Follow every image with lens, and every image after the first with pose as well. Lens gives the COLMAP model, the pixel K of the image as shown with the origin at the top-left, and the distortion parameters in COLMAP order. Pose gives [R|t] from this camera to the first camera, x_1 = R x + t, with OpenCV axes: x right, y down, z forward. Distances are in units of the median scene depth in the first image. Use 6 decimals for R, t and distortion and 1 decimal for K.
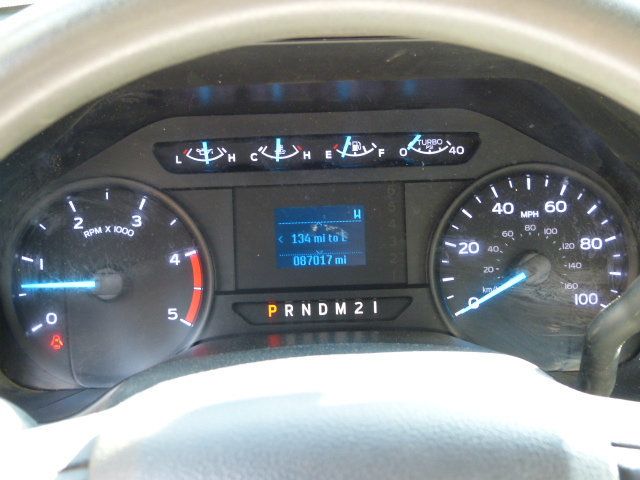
lens RADIAL K [[1166.1, 0, 318.6], [0, 1166.1, 239.0], [0, 0, 1]] dist [0.000836, 0.000000]
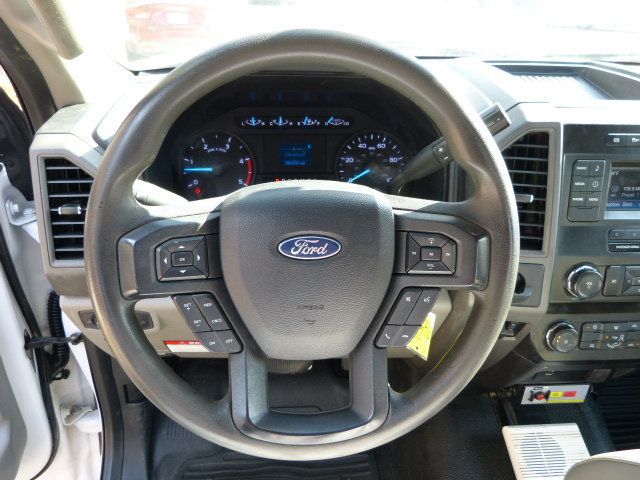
lens RADIAL K [[475.9, 0, 325.0], [0, 475.9, 236.2], [0, 0, 1]] dist [-0.038668, 0.023725]
pose [[0.997573, 0.015791, 0.067816, -0.001823], [-0.024061, 0.992125, 0.122920, 0.049927], [-0.065341, -0.124253, 0.990097, -0.128003]]
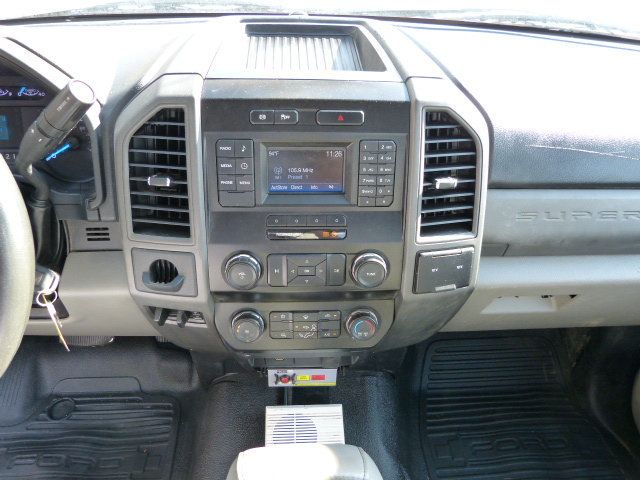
lens RADIAL K [[475.9, 0, 317.3], [0, 475.9, 240.9], [0, 0, 1]] dist [-0.038668, 0.023725]
pose [[0.997770, 0.018992, 0.063983, 0.660920], [-0.032813, 0.974388, 0.222466, -0.012455], [-0.058120, -0.224070, 0.972839, -0.096004]]
